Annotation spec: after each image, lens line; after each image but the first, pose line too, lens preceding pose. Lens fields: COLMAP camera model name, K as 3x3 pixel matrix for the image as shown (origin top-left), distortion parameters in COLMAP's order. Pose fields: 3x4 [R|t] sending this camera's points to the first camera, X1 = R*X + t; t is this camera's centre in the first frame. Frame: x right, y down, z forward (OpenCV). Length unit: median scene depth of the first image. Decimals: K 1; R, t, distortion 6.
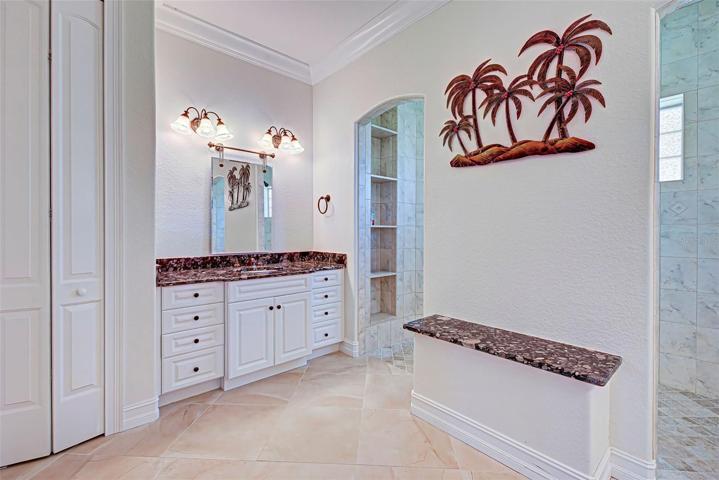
lens RADIAL K [[318.2, 0, 370.2], [0, 318.2, 232.7], [0, 0, 1]] dist [0.013867, -0.000687]
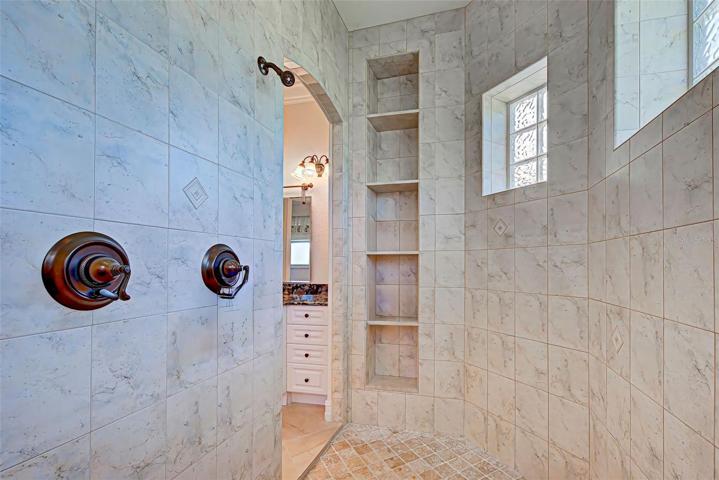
lens RADIAL K [[318.2, 0, 385.5], [0, 318.2, 263.6], [0, 0, 1]] dist [0.013867, -0.000687]
pose [[0.563004, -0.005989, -0.826433, 0.809208], [-0.002096, 0.999960, -0.008675, 0.012674], [0.826452, 0.006616, 0.562969, 0.795760]]
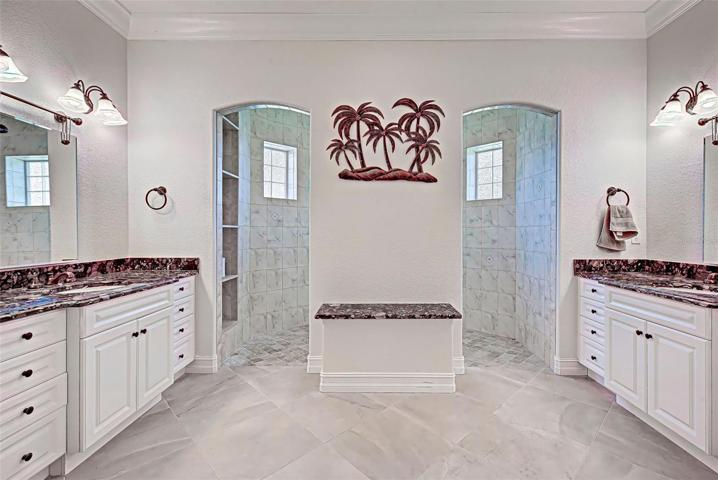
lens RADIAL K [[317.8, 0, 367.1], [0, 317.8, 231.3], [0, 0, 1]] dist [0.013867, -0.000687]
pose [[0.682227, 0.001620, 0.731139, -0.485664], [0.002053, 0.999989, -0.004131, -0.000663], [-0.731138, 0.004319, 0.682216, 0.090686]]
